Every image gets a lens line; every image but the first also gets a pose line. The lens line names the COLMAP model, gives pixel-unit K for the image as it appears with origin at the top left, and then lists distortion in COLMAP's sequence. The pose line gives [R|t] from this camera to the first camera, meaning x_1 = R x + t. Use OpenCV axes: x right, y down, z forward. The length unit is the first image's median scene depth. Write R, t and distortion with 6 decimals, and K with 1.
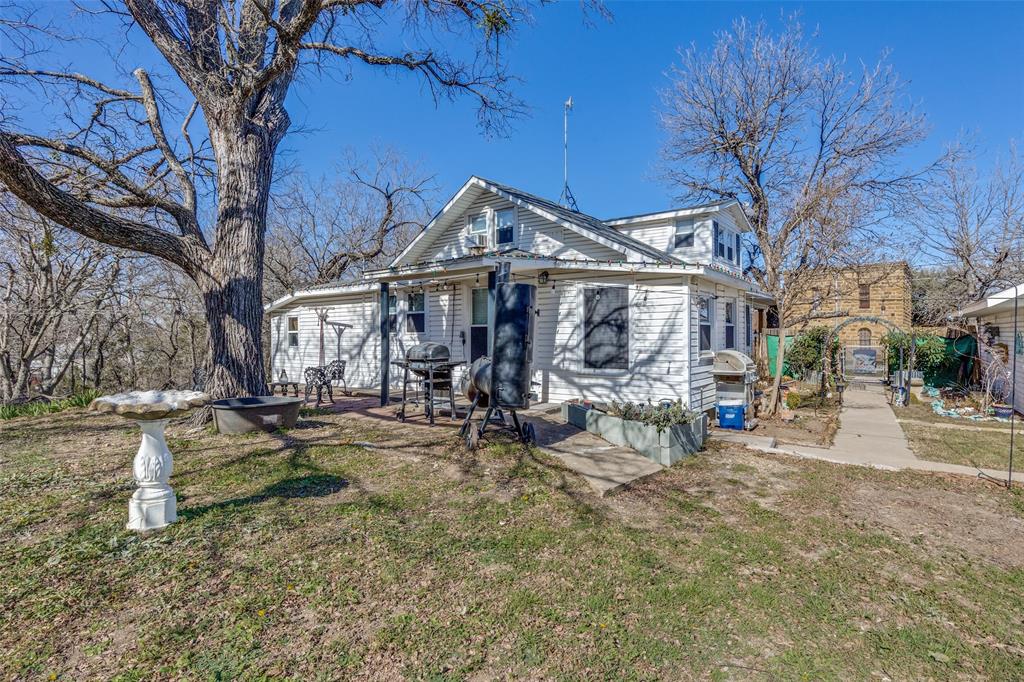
lens RADIAL K [[499.7, 0, 512.2], [0, 499.7, 337.7], [0, 0, 1]] dist [-0.004064, -0.000086]
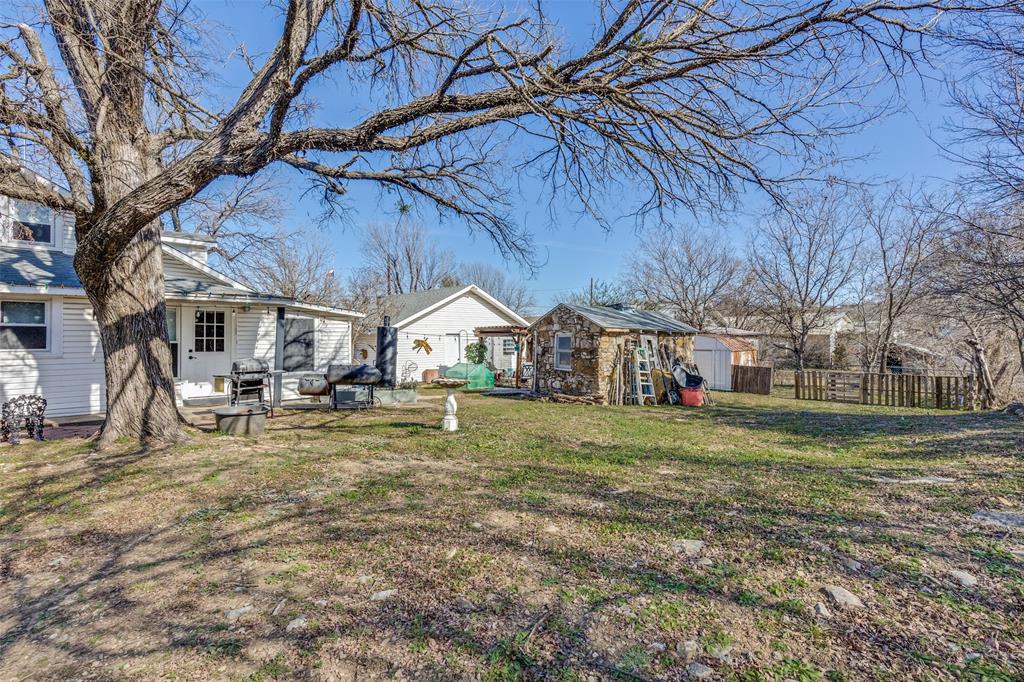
lens RADIAL K [[470.1, 0, 512.5], [0, 470.1, 340.9], [0, 0, 1]] dist [0.000105, -0.000042]
pose [[0.167248, -0.001626, 0.985914, -1.117788], [0.003252, 0.999994, 0.001097, -0.030477], [-0.985909, 0.003023, 0.167252, 0.111089]]
